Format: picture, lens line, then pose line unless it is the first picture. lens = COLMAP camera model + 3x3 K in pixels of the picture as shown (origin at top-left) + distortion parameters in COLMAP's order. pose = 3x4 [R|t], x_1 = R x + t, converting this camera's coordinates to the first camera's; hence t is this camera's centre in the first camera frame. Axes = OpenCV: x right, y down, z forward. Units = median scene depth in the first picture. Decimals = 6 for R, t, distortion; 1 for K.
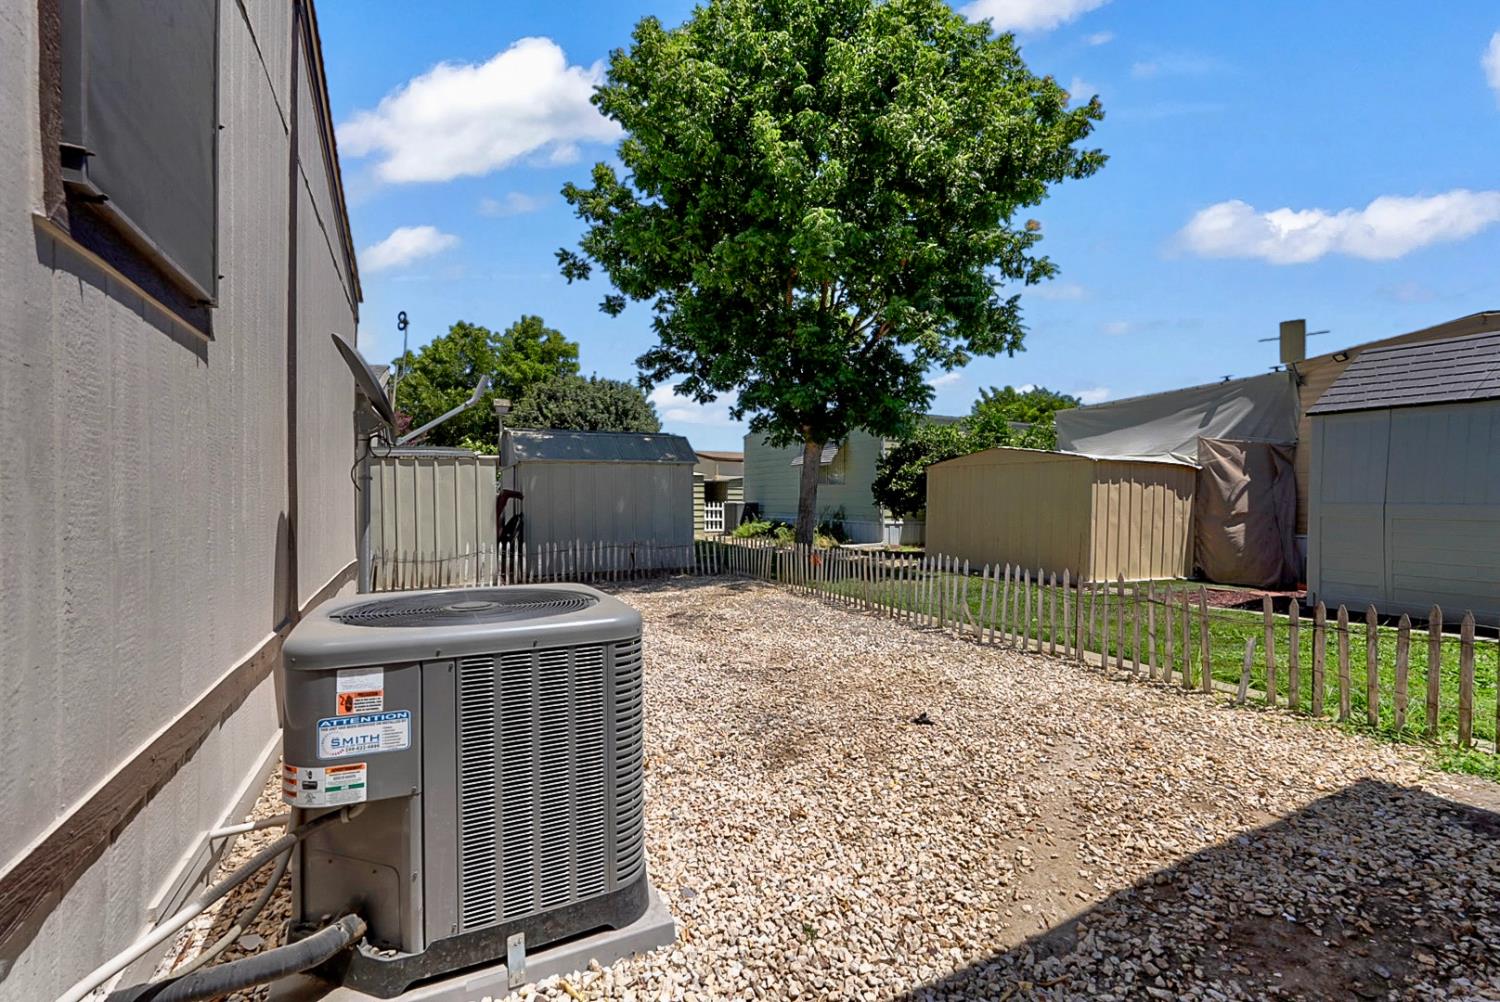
lens RADIAL K [[652.8, 0, 749.7], [0, 652.8, 506.1], [0, 0, 1]] dist [-0.001081, 0.000664]
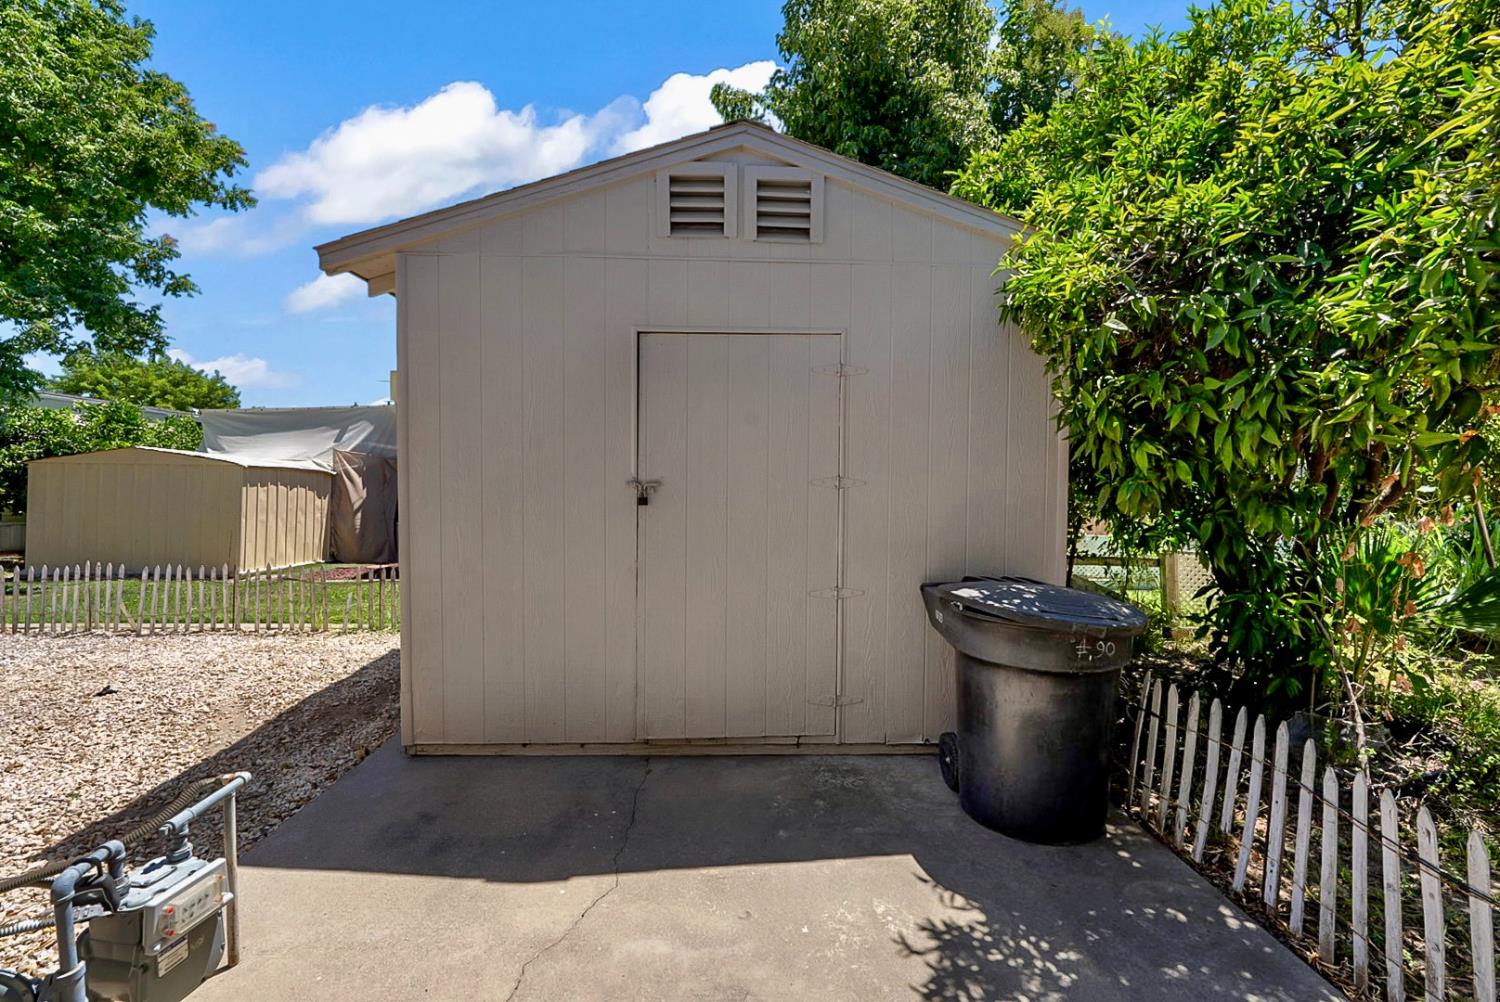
lens RADIAL K [[652.8, 0, 749.0], [0, 652.8, 501.3], [0, 0, 1]] dist [-0.001081, 0.000664]
pose [[0.407449, -0.015981, 0.913088, -0.260933], [-0.003003, 0.999818, 0.018839, -0.055207], [-0.913223, -0.010418, 0.407327, -0.462670]]
